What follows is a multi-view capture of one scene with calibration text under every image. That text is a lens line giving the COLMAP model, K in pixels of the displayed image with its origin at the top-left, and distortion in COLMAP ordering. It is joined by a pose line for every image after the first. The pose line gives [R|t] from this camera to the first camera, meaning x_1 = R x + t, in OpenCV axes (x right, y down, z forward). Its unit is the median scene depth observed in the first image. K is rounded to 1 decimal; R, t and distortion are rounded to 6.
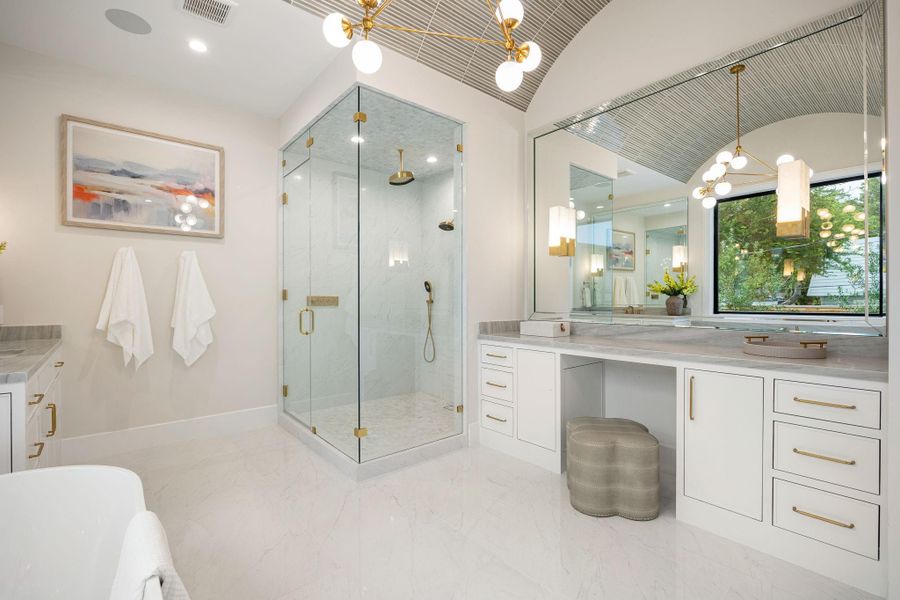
lens RADIAL K [[406.0, 0, 450.9], [0, 406.0, 299.4], [0, 0, 1]] dist [-0.002808, -0.000495]
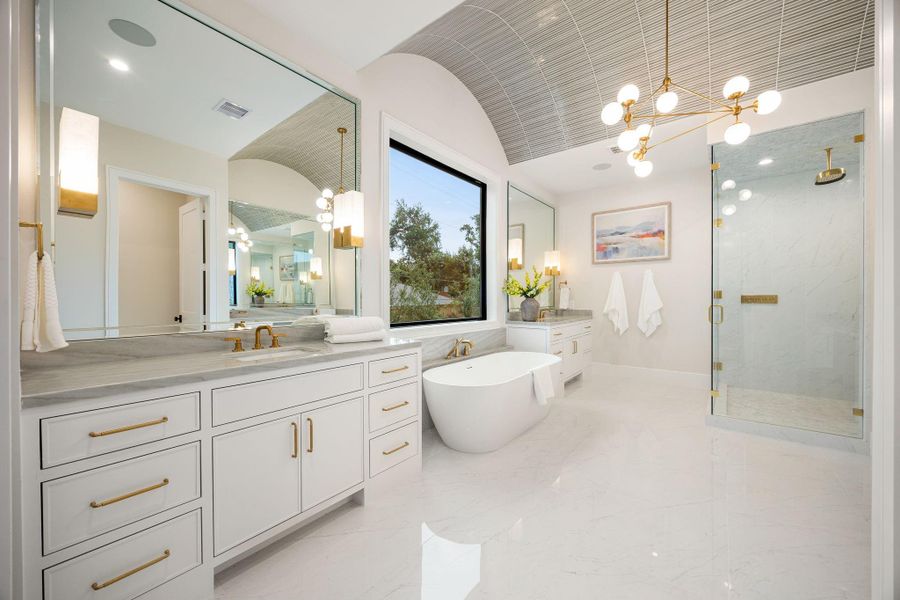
lens RADIAL K [[344.9, 0, 457.1], [0, 344.9, 301.6], [0, 0, 1]] dist [-0.007373, 0.000941]
pose [[0.206938, 0.007862, -0.978323, 0.648555], [0.001824, 0.999963, 0.008422, 0.000976], [0.978352, -0.003528, 0.206916, -0.093682]]
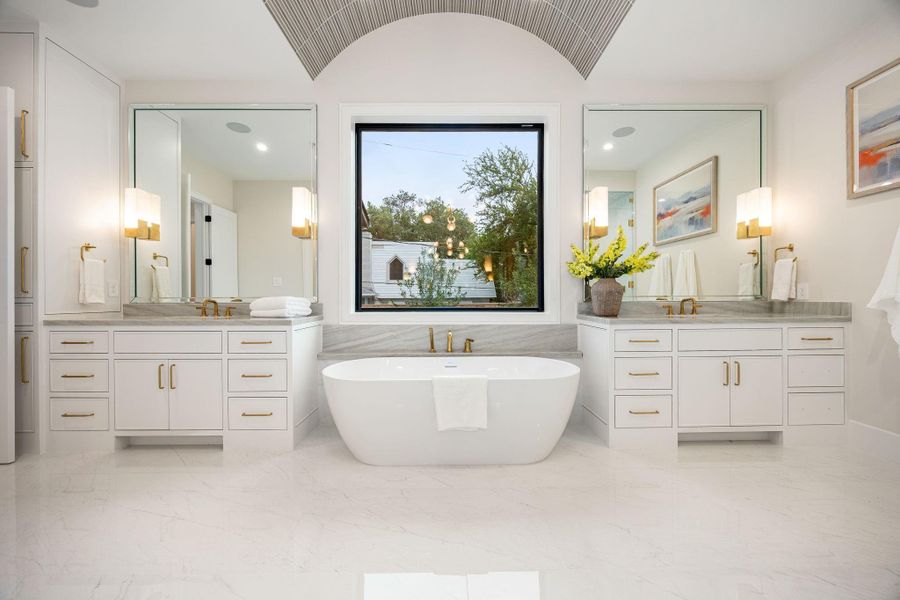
lens RADIAL K [[344.9, 0, 447.8], [0, 344.9, 297.3], [0, 0, 1]] dist [-0.007373, 0.000941]
pose [[-0.644981, 0.002191, -0.764196, 0.264045], [0.003771, 0.999993, -0.000315, 0.043922], [0.764189, -0.003085, -0.644984, 0.720686]]
